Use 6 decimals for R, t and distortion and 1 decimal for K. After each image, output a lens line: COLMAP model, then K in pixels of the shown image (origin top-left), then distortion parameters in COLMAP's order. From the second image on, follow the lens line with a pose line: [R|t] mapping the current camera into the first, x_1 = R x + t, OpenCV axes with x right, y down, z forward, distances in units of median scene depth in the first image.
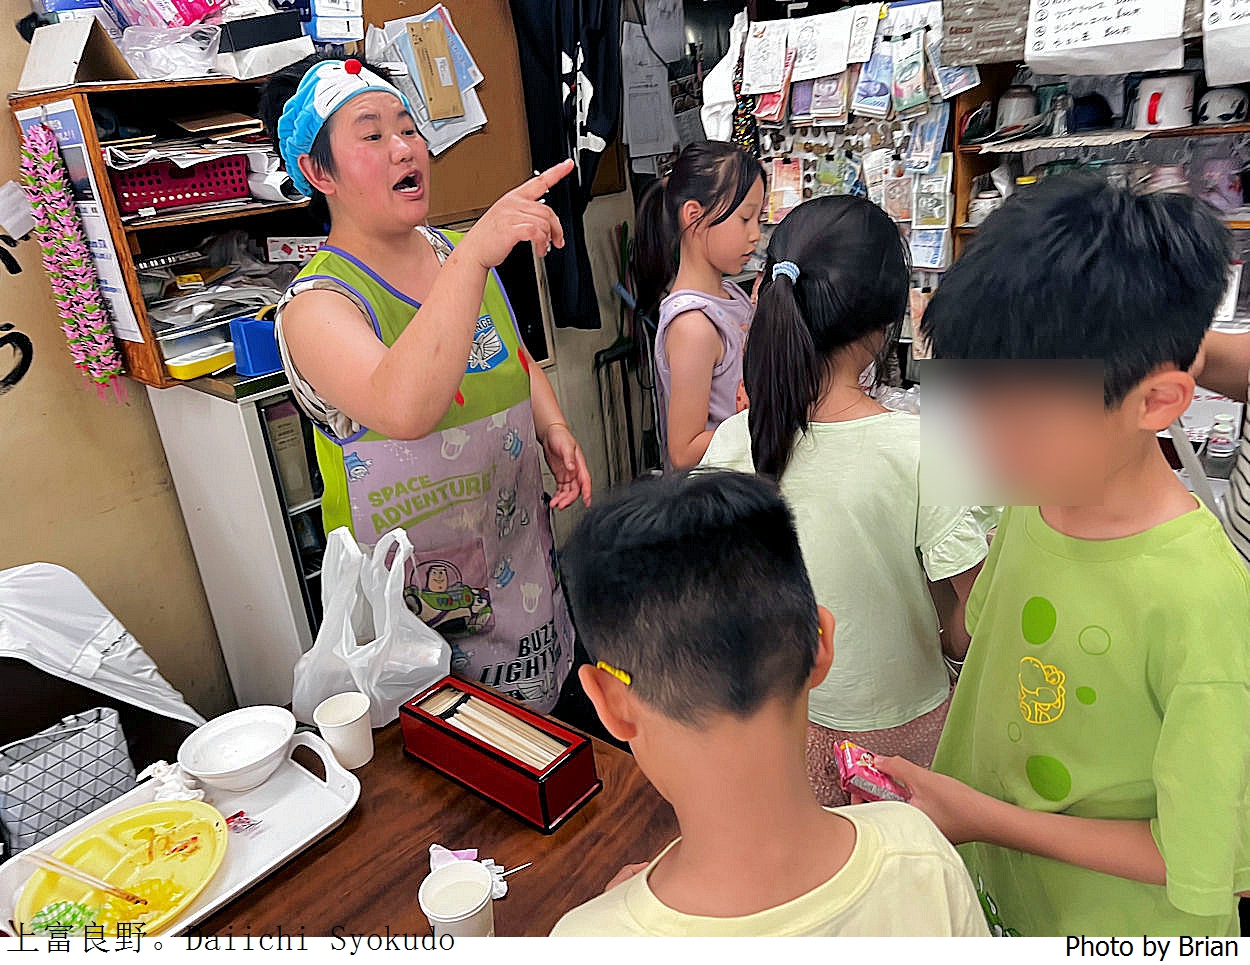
lens RADIAL K [[1007.9, 0, 625.0], [0, 1007.9, 482.5], [0, 0, 1]] dist [0.002412, -0.001312]
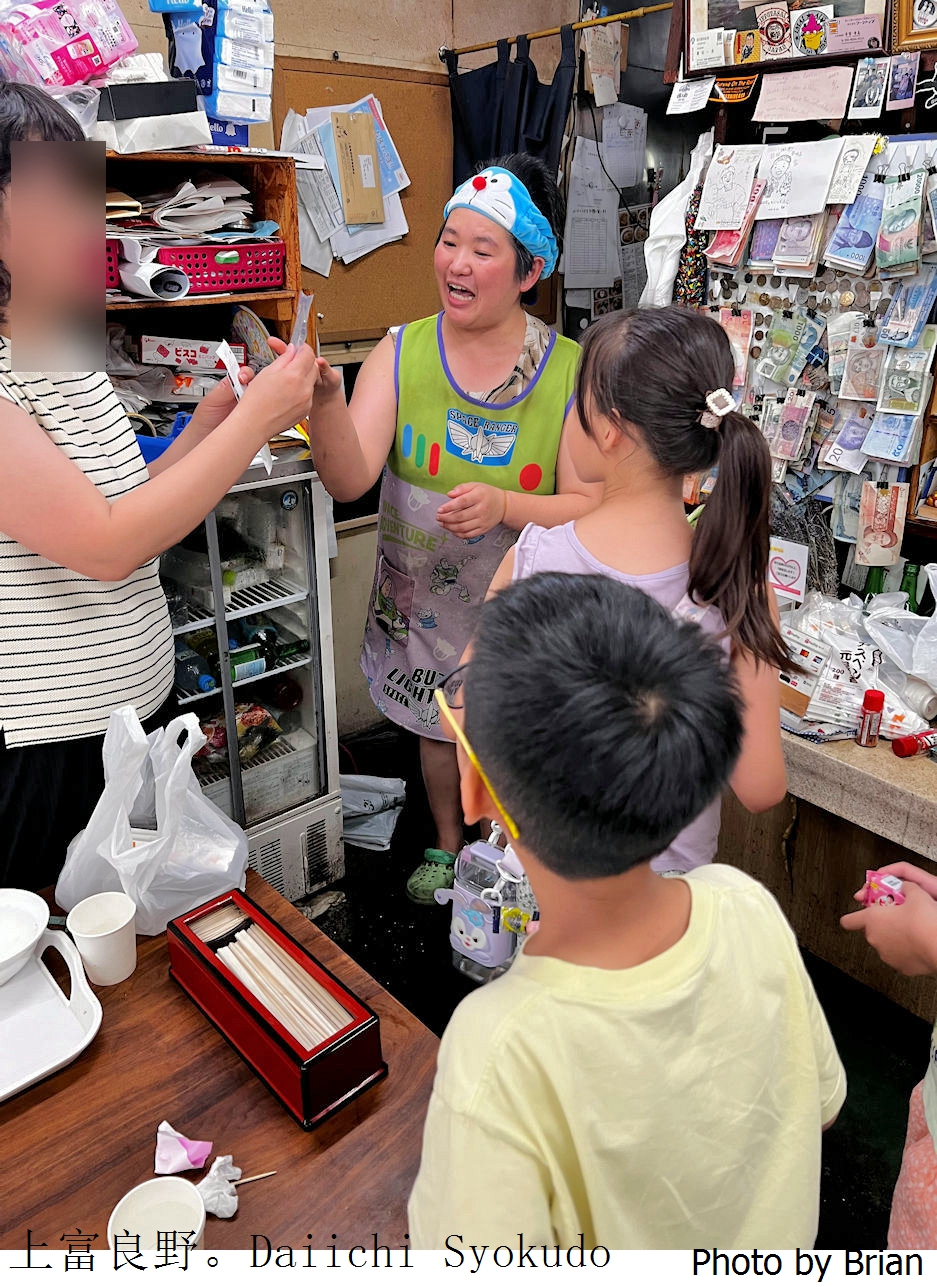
lens RADIAL K [[1018.5, 0, 438.3], [0, 1018.5, 643.3], [0, 0, 1]] dist [0.003583, -0.000911]
pose [[0.987190, 0.135701, -0.083909, 0.023165], [-0.133014, 0.990429, 0.036848, -0.042750], [0.088107, -0.025215, 0.995792, 0.118861]]
